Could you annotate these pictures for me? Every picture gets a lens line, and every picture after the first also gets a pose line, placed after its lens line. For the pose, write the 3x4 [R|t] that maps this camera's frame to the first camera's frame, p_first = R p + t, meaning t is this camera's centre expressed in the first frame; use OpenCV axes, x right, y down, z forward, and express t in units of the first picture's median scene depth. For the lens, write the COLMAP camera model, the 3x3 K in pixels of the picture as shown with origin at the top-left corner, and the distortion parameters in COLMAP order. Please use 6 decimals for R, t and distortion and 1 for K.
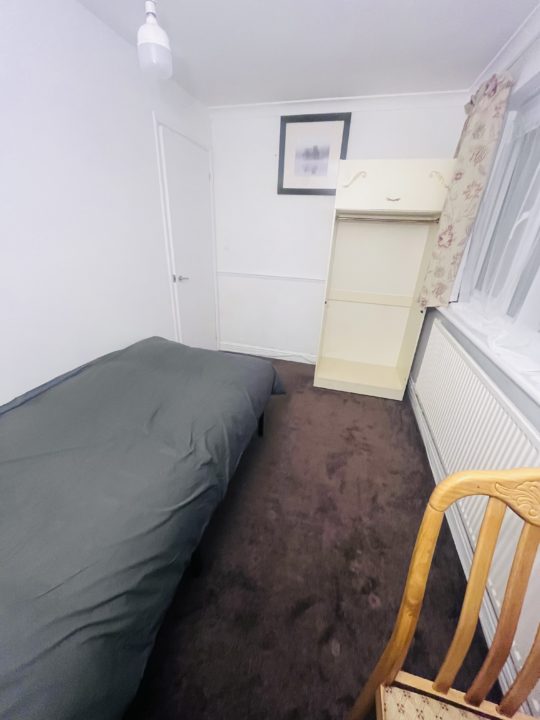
lens RADIAL K [[290.5, 0, 267.0], [0, 290.5, 357.3], [0, 0, 1]] dist [-0.002231, 0.000246]
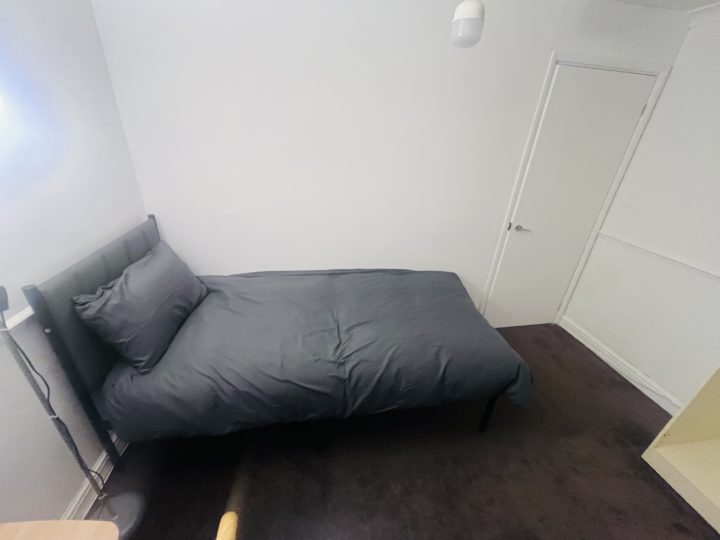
lens RADIAL K [[290.5, 0, 359.1], [0, 290.5, 273.4], [0, 0, 1]] dist [-0.002231, 0.000246]
pose [[0.421937, 0.392958, -0.817039, 0.373647], [-0.408496, 0.886928, 0.215615, -0.180855], [0.809383, 0.242781, 0.534749, 0.194378]]
